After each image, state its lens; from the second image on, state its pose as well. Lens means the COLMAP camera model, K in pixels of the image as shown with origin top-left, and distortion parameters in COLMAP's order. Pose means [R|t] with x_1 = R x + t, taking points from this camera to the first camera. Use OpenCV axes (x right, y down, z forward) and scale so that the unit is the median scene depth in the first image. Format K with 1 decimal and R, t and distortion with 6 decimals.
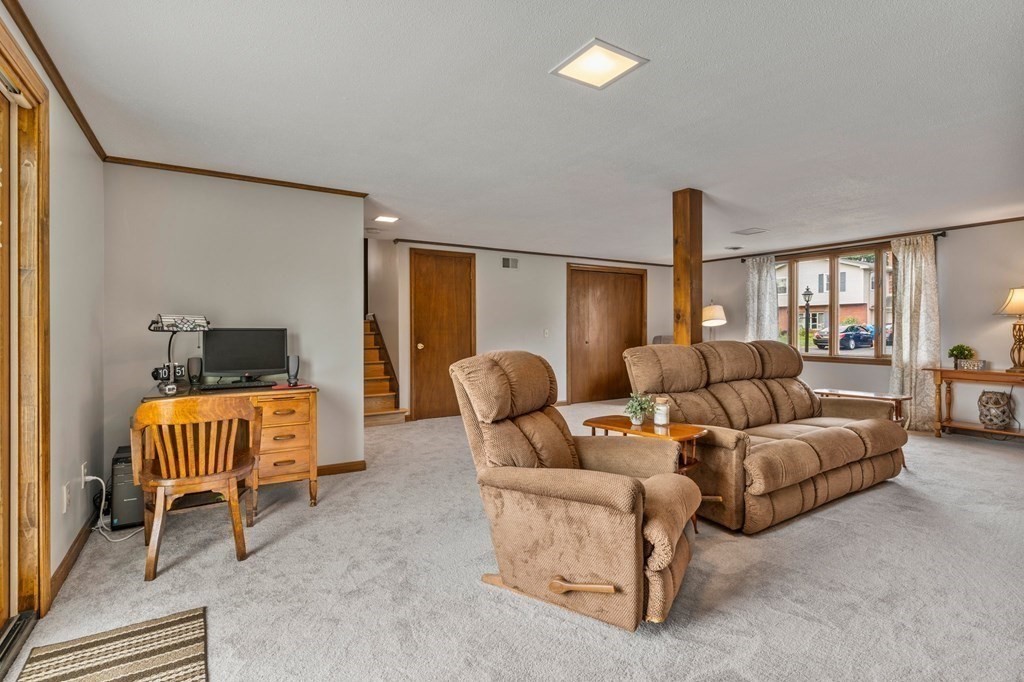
lens RADIAL K [[494.6, 0, 510.8], [0, 494.6, 328.3], [0, 0, 1]] dist [-0.000736, -0.000057]
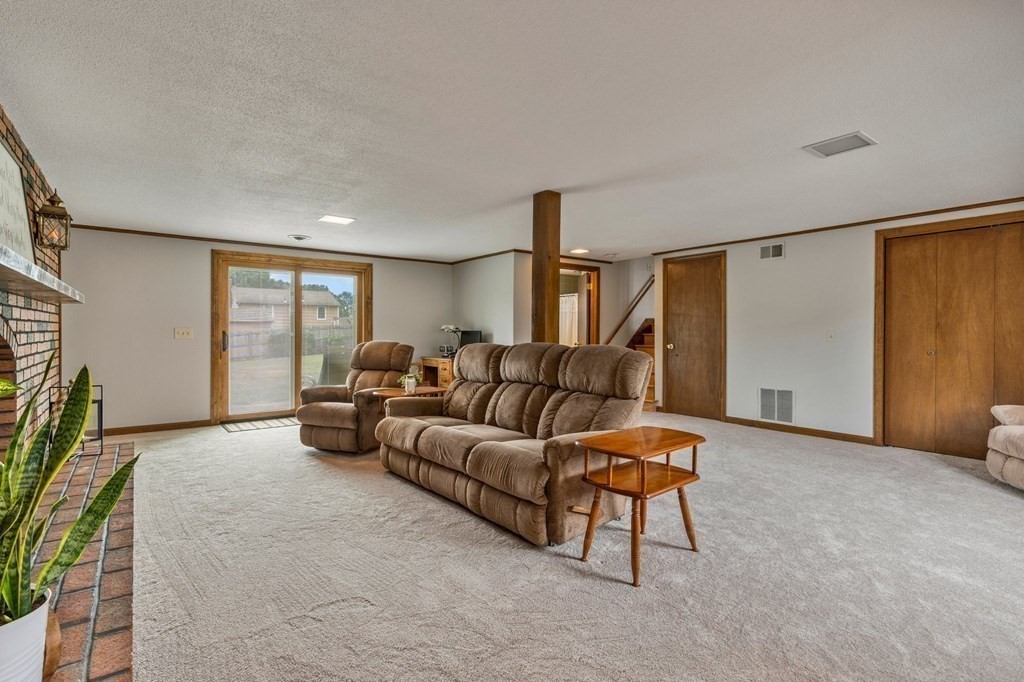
lens RADIAL K [[494.6, 0, 510.8], [0, 494.6, 328.3], [0, 0, 1]] dist [-0.000736, -0.000057]
pose [[0.095851, -0.005402, -0.995381, 0.857498], [-0.003113, 0.999979, -0.005727, 0.003529], [0.995391, 0.003647, 0.095832, 0.530162]]
